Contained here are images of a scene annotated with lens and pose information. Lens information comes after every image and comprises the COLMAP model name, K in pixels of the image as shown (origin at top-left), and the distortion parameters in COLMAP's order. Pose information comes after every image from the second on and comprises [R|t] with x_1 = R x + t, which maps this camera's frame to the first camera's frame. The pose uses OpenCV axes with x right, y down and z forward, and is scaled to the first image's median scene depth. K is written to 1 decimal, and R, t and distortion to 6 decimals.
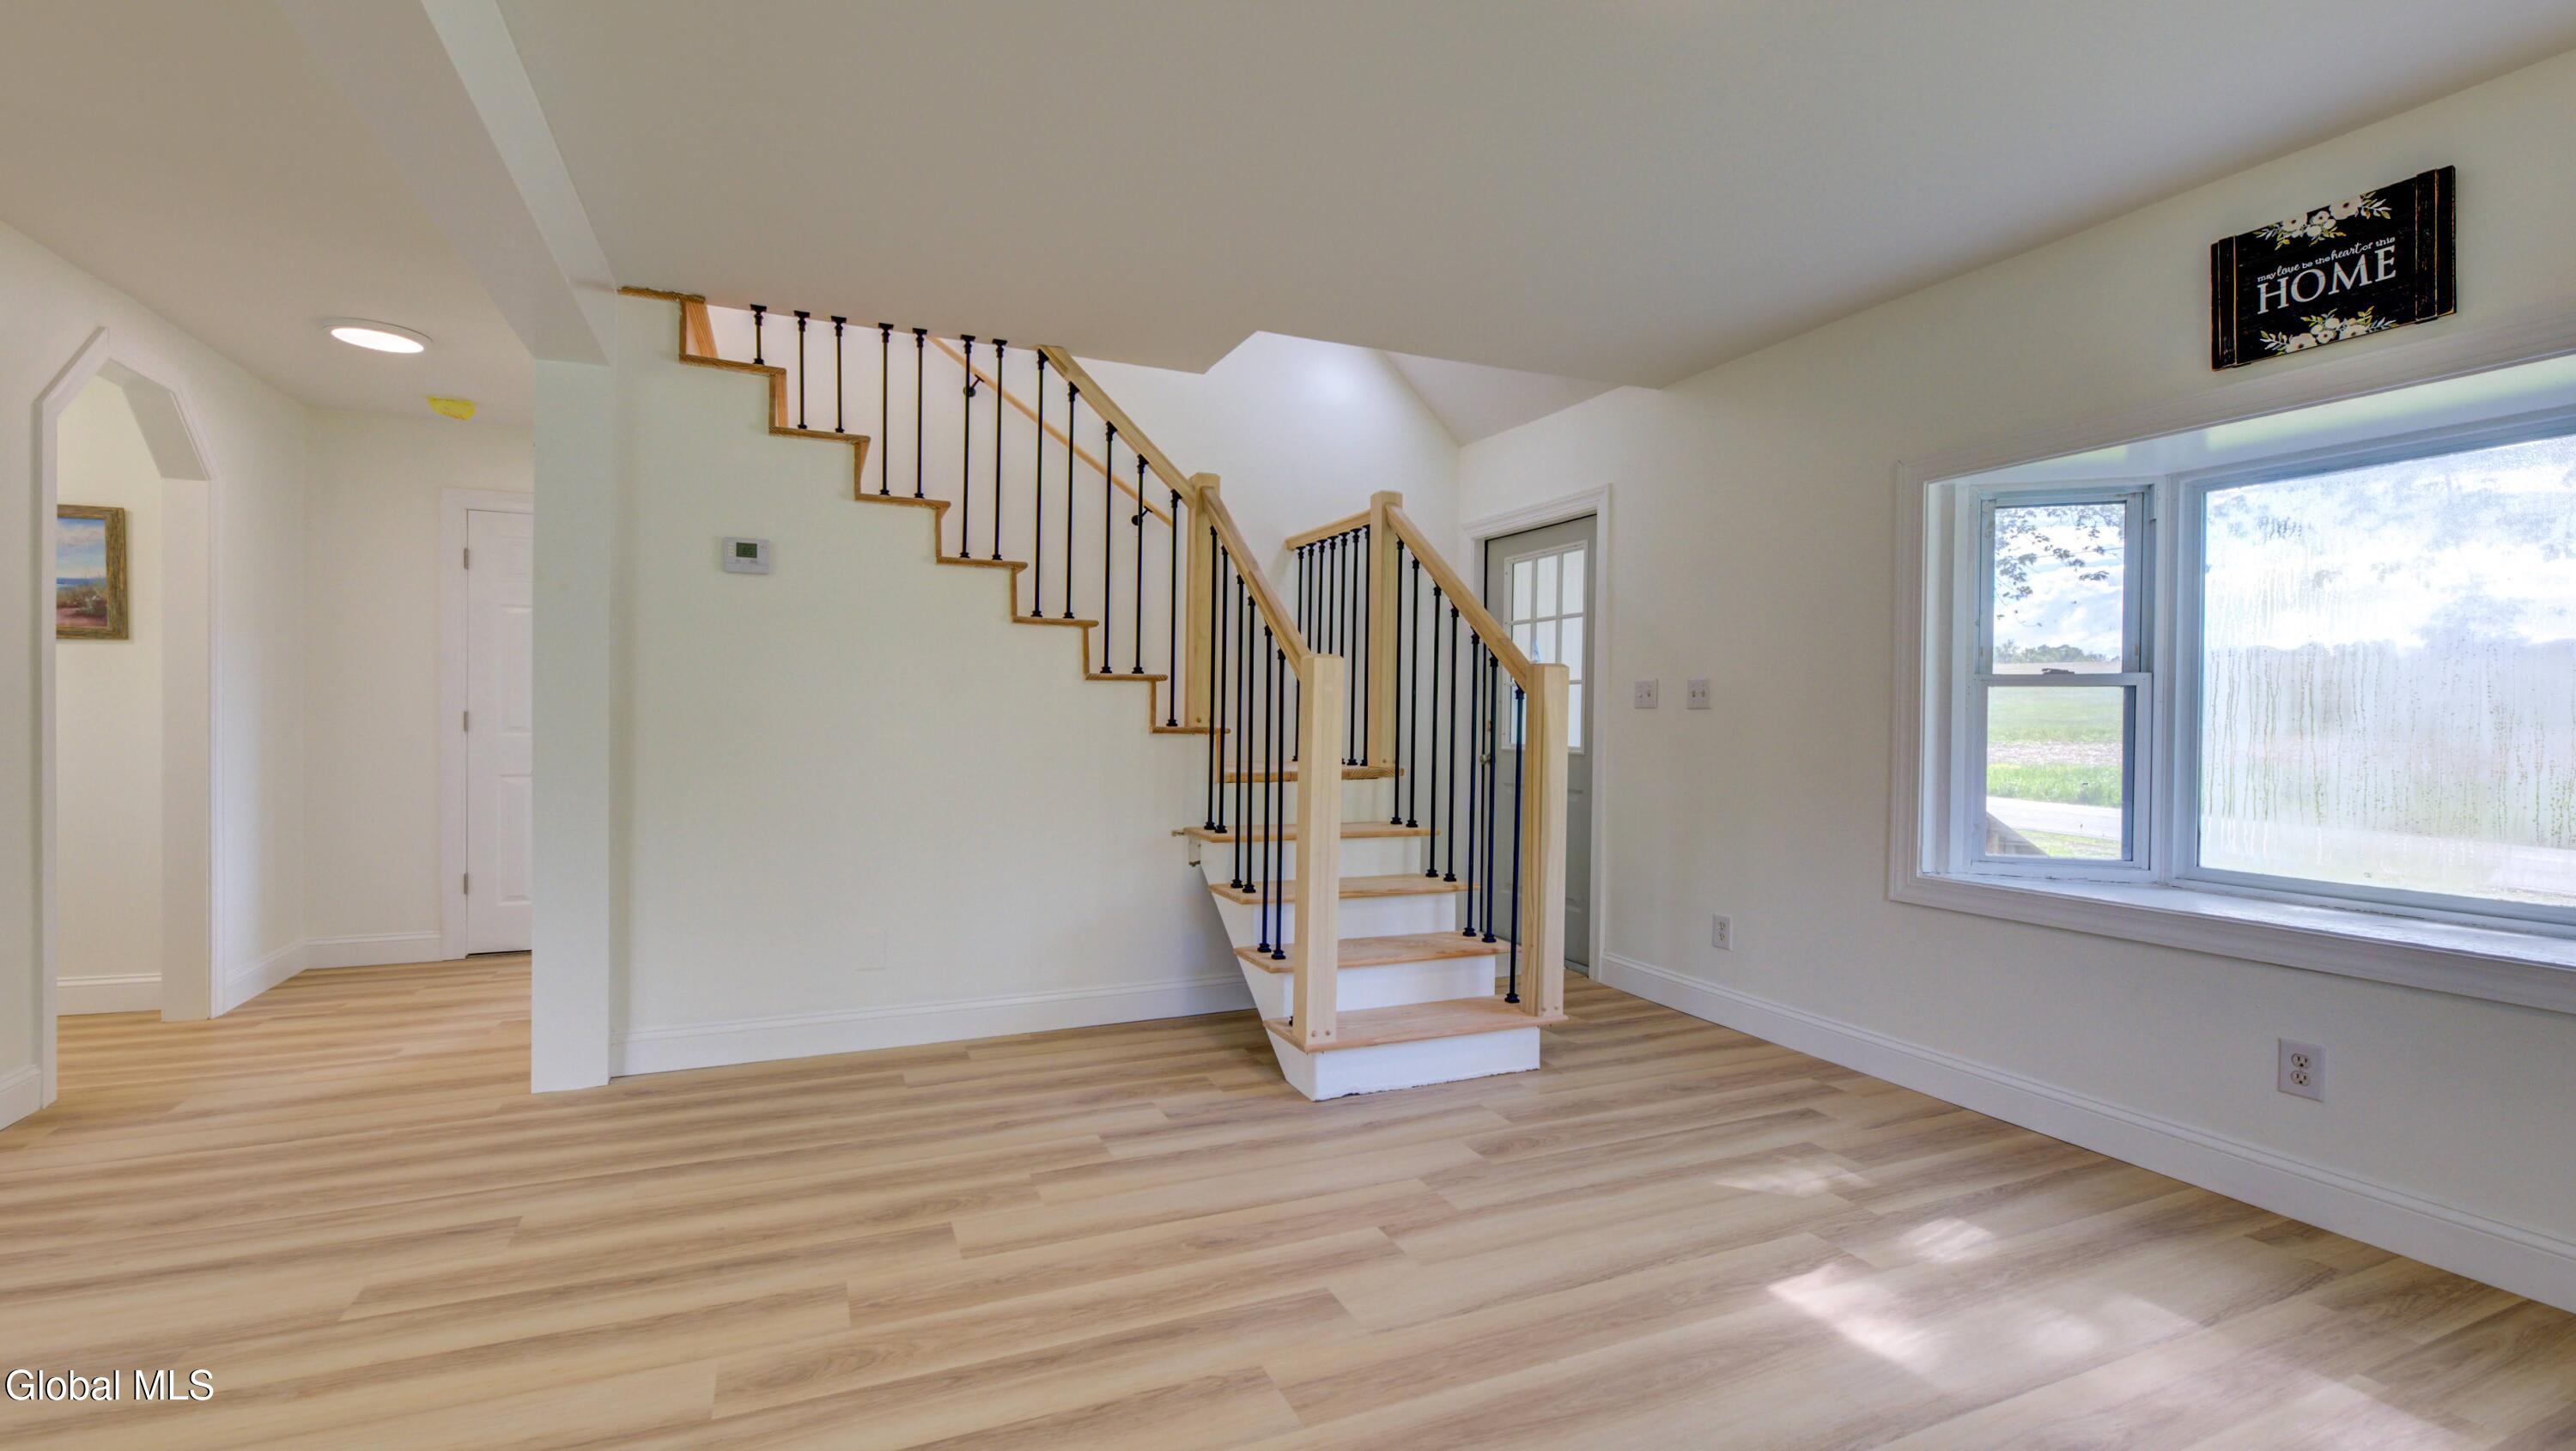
lens RADIAL K [[1080.0, 0, 1271.8], [0, 1080.0, 726.1], [0, 0, 1]] dist [-0.008024, -0.000371]
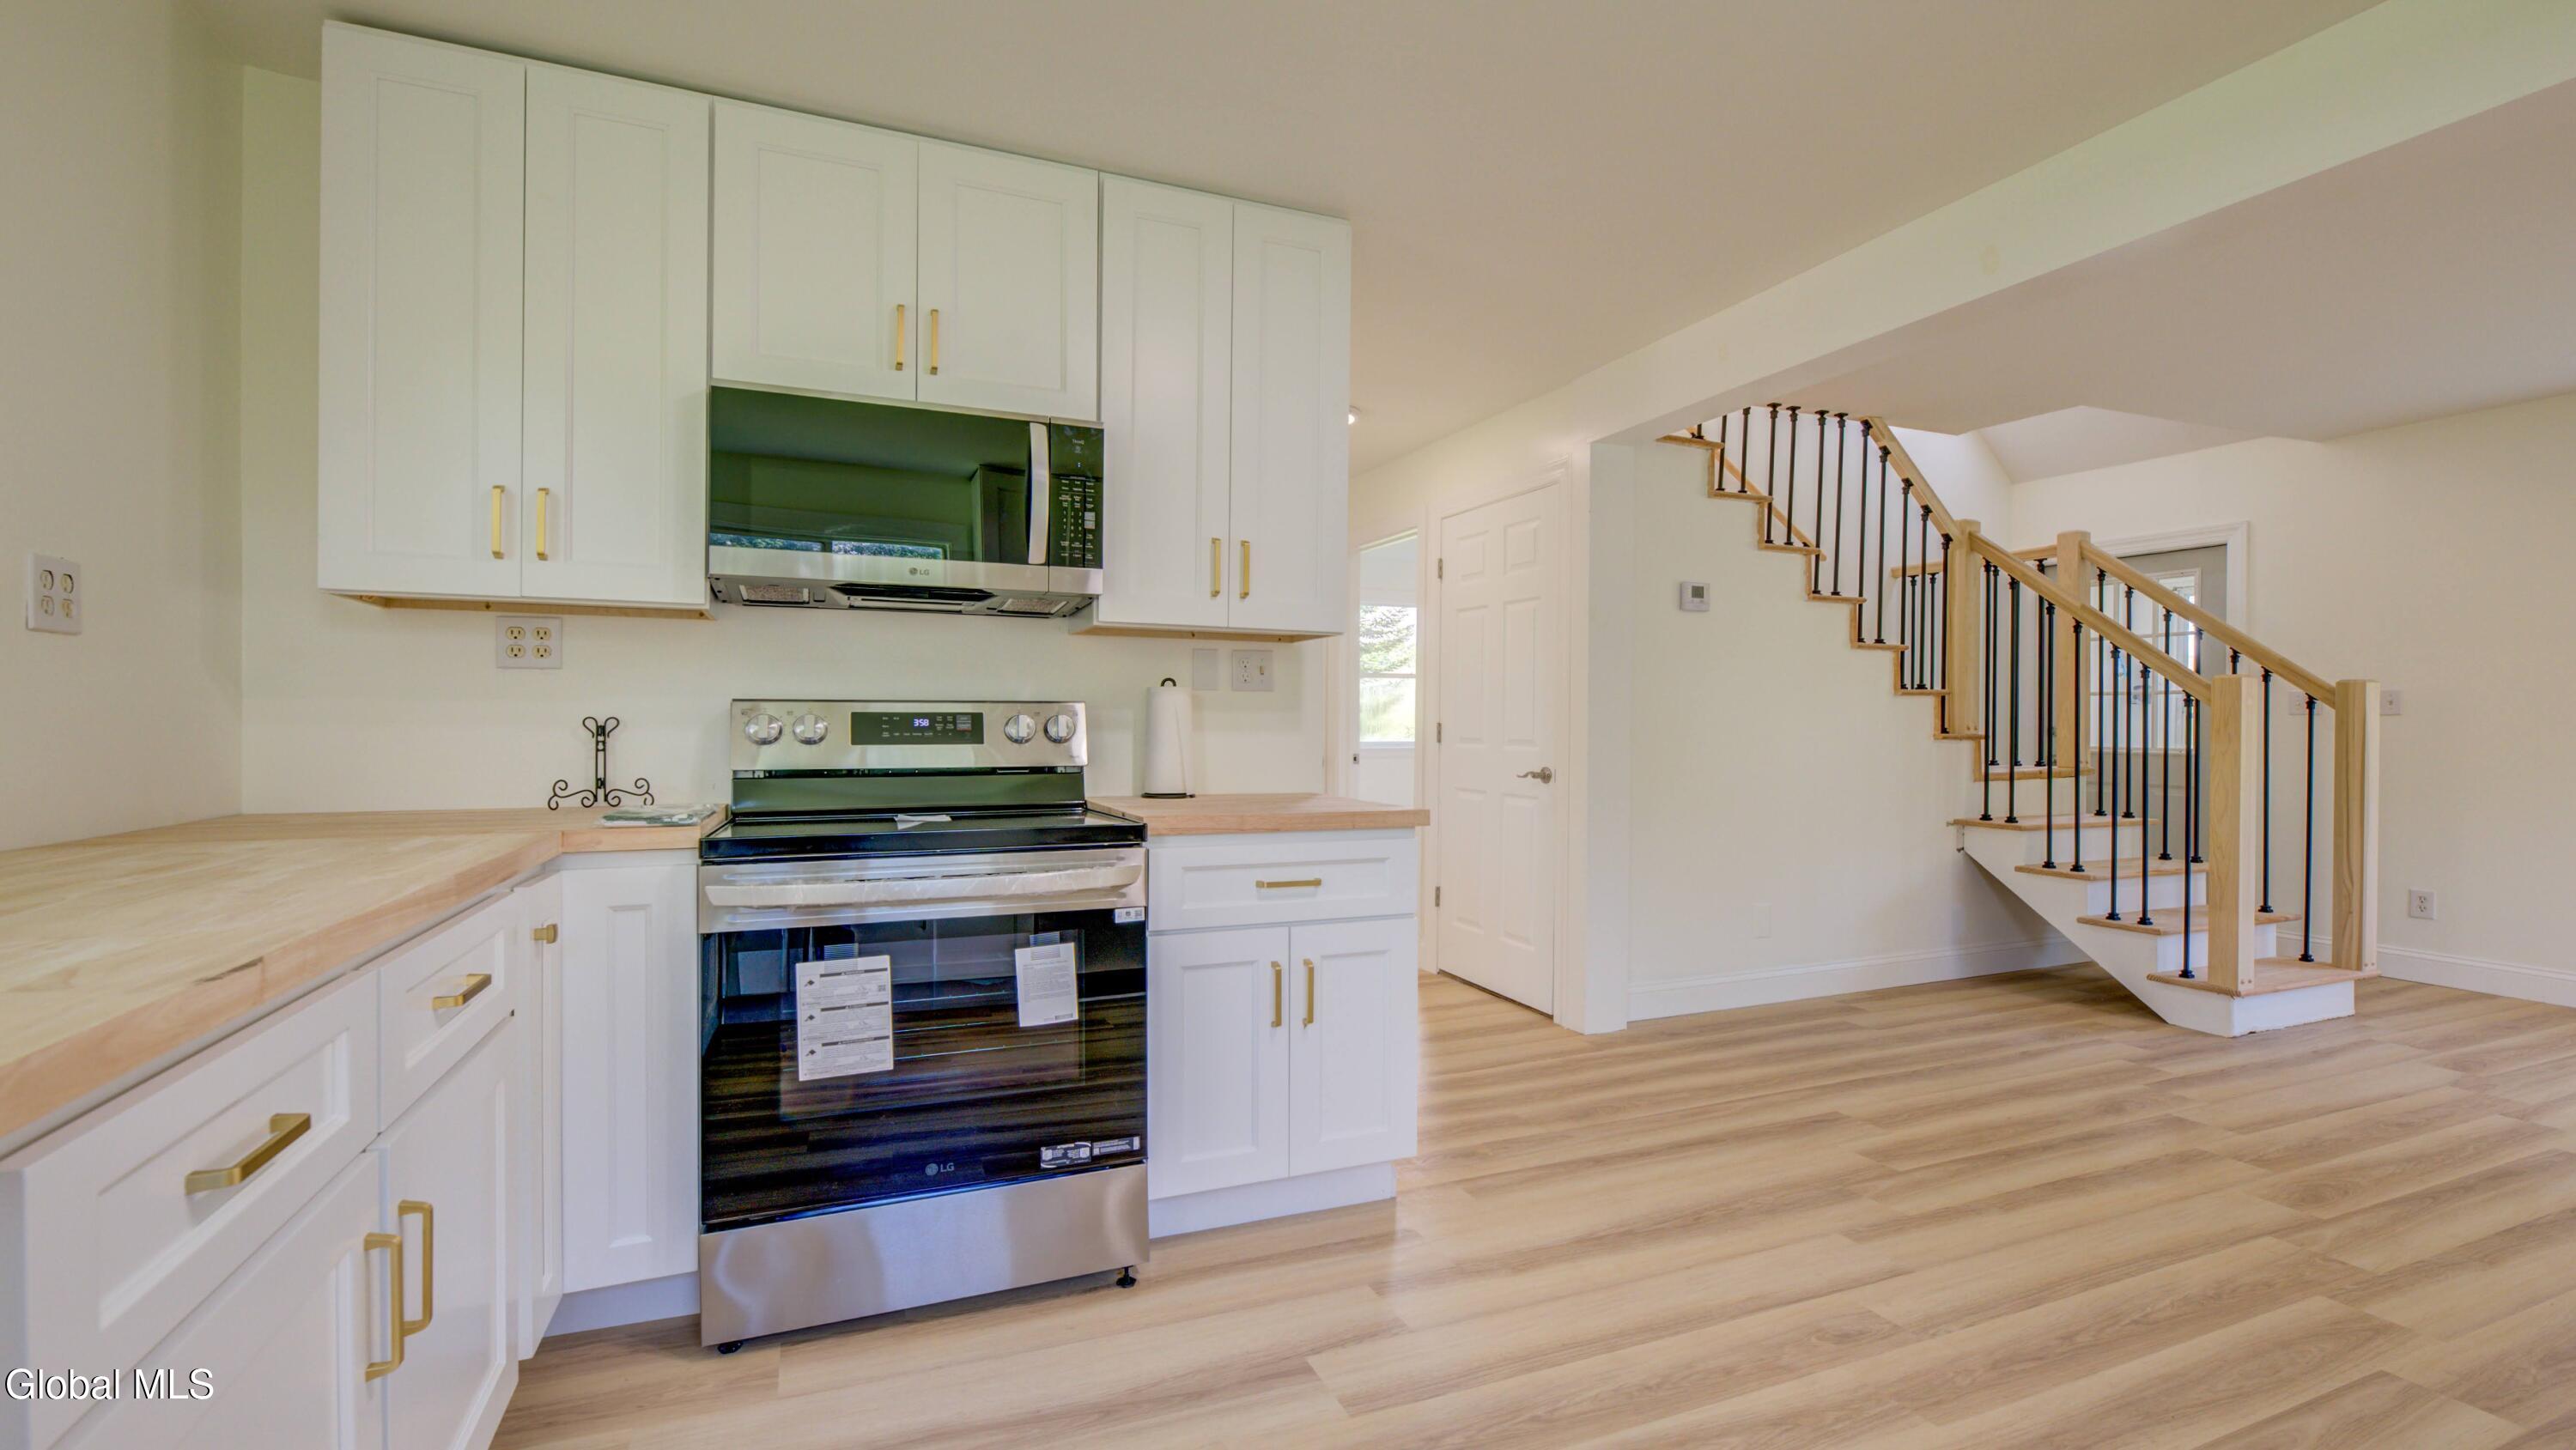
lens RADIAL K [[1080.0, 0, 1291.0], [0, 1080.0, 718.6], [0, 0, 1]] dist [-0.008024, -0.000371]
pose [[0.999617, -0.008429, -0.026348, -1.114139], [0.008157, 0.999912, -0.010415, -0.013282], [0.026434, 0.010196, 0.999599, -0.284707]]
